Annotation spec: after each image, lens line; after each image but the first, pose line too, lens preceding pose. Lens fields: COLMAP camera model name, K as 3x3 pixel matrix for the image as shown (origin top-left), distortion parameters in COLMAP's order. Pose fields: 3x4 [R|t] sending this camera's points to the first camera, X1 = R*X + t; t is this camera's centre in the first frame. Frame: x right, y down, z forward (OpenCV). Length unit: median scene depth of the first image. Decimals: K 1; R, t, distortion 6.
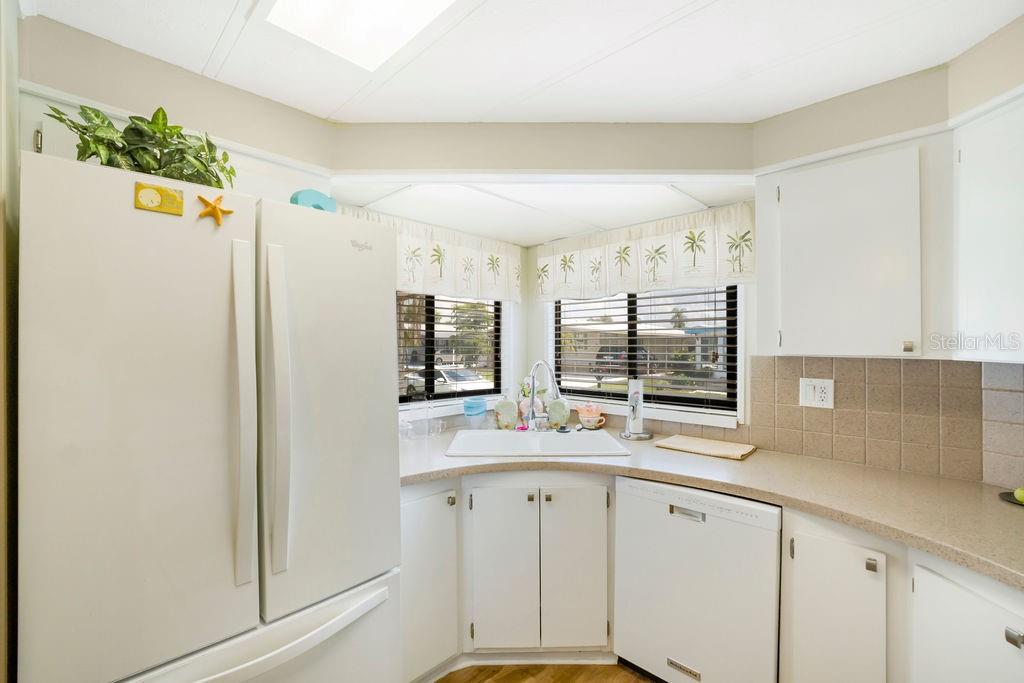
lens RADIAL K [[443.1, 0, 507.4], [0, 443.1, 341.8], [0, 0, 1]] dist [-0.025405, 0.000615]
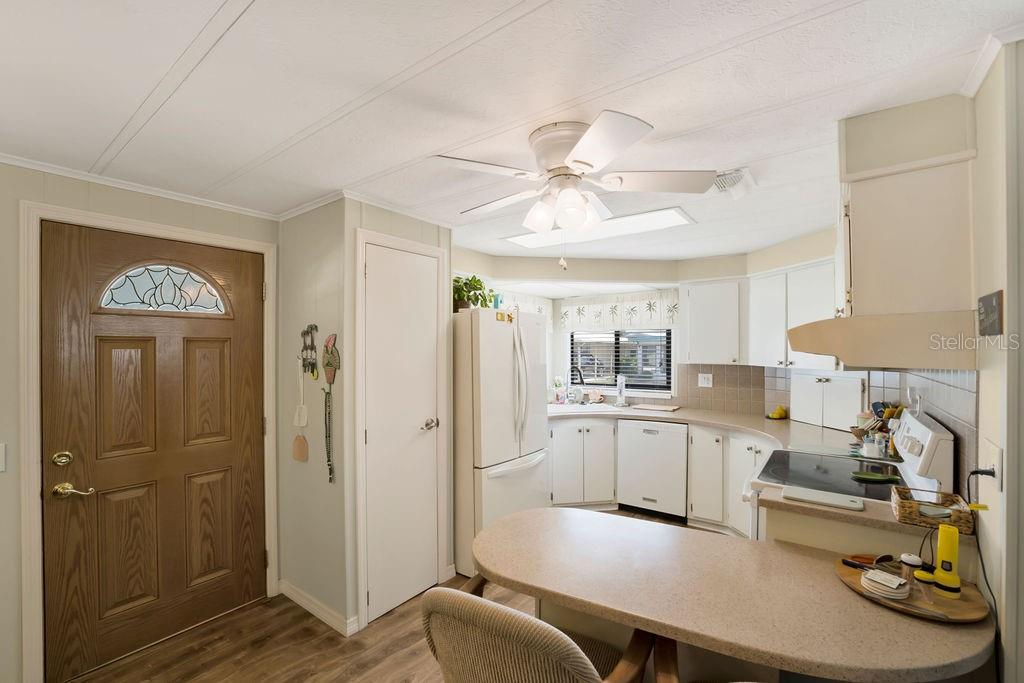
lens RADIAL K [[437.1, 0, 511.8], [0, 437.1, 349.7], [0, 0, 1]] dist [-0.044905, 0.012370]
pose [[0.991908, -0.001237, 0.126952, -0.461805], [0.000634, 0.999988, 0.004788, -0.041998], [-0.126957, -0.004669, 0.991897, -0.895621]]
